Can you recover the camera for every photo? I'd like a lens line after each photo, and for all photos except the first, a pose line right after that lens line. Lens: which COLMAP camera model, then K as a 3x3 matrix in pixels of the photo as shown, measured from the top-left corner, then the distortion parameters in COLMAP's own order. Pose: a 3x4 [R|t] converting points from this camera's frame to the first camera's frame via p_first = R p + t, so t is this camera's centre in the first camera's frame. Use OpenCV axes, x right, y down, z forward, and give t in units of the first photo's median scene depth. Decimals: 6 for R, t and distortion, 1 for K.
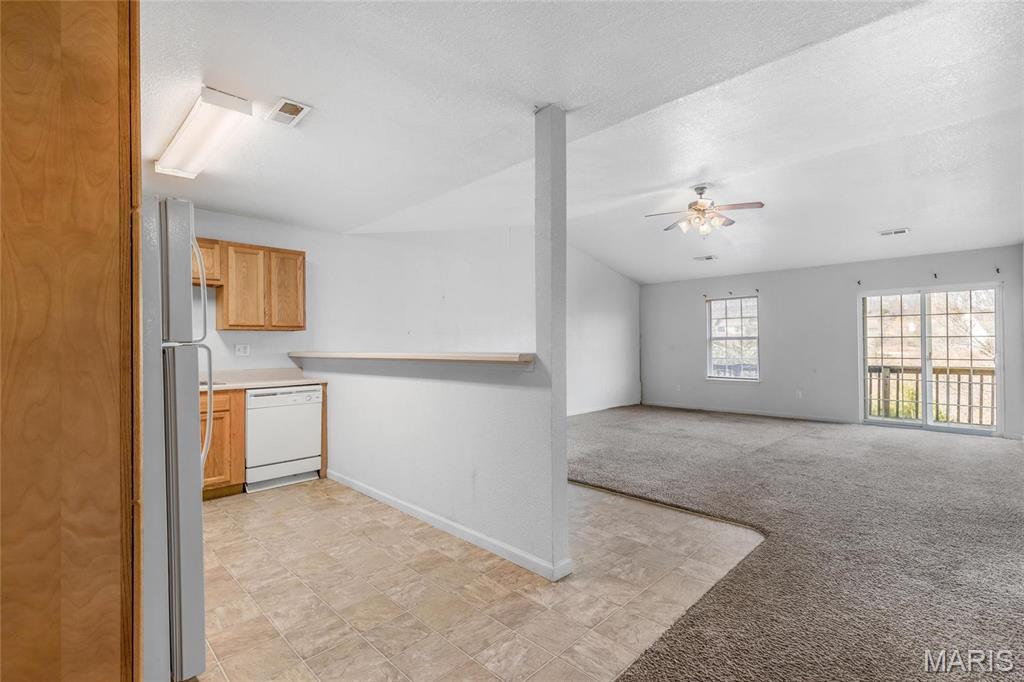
lens RADIAL K [[472.6, 0, 512.0], [0, 472.6, 341.0], [0, 0, 1]] dist [0.025390, -0.000318]
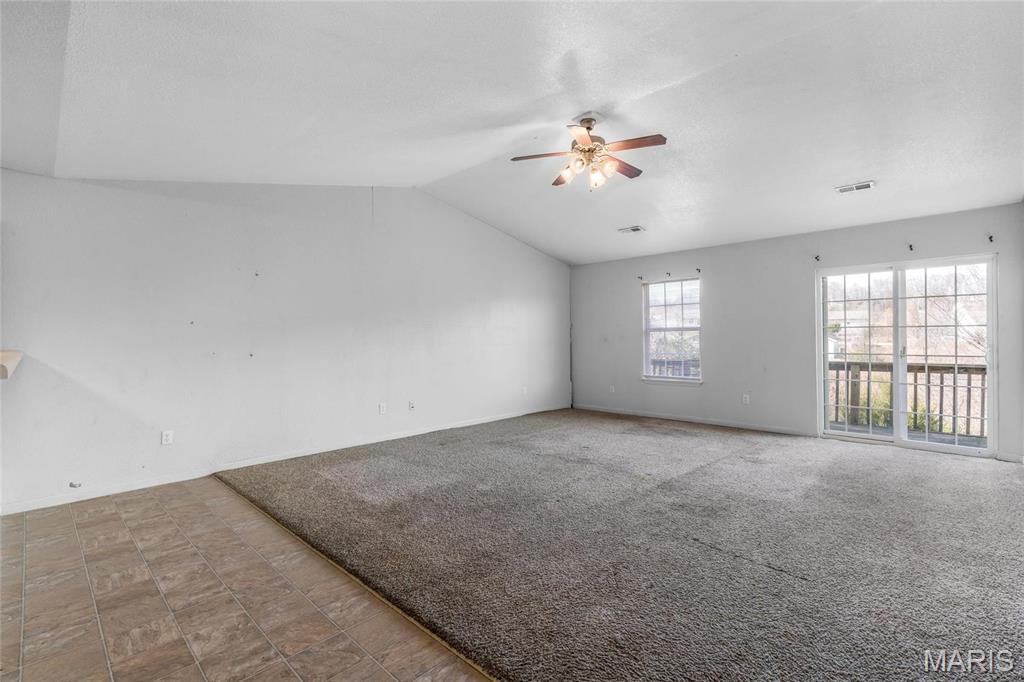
lens RADIAL K [[475.0, 0, 507.3], [0, 475.0, 339.2], [0, 0, 1]] dist [0.021228, 0.000084]
pose [[0.999967, -0.004166, 0.006963, 0.186870], [0.004076, 0.999908, 0.012949, -0.000161], [-0.007016, -0.012920, 0.999892, 0.190462]]
